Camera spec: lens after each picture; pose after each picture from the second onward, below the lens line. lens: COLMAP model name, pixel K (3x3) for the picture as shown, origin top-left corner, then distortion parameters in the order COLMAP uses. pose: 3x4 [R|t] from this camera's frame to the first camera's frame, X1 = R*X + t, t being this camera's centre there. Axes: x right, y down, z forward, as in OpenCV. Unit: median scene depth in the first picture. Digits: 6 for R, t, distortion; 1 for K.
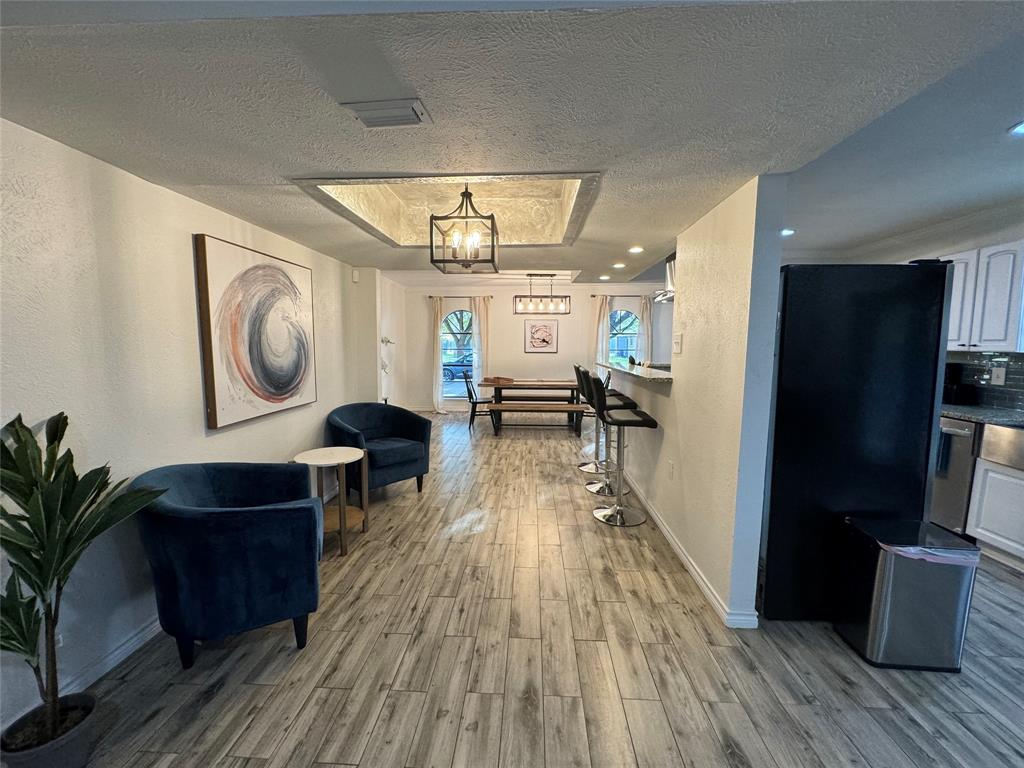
lens RADIAL K [[409.2, 0, 511.7], [0, 409.2, 382.6], [0, 0, 1]] dist [-0.001284, 0.000057]
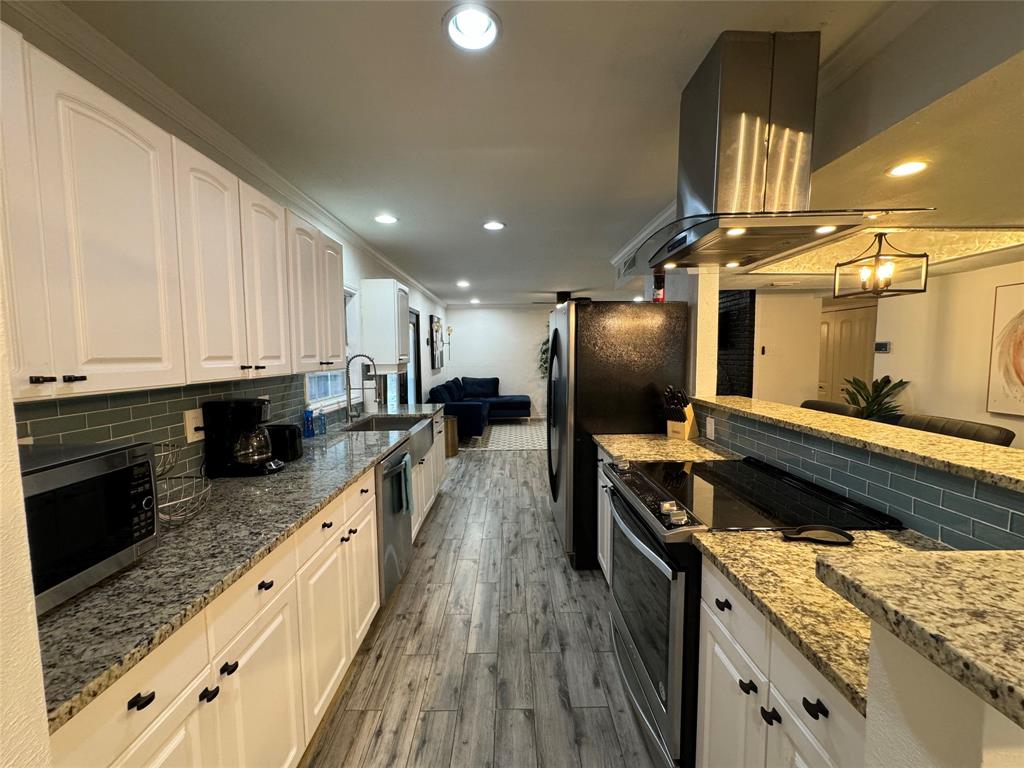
lens RADIAL K [[409.2, 0, 513.9], [0, 409.2, 386.8], [0, 0, 1]] dist [-0.001284, 0.000057]
pose [[-0.998276, 0.006099, -0.058378, 0.805940], [-0.004559, 0.983526, 0.180708, -0.176313], [0.058518, 0.180663, -0.981803, 1.688727]]
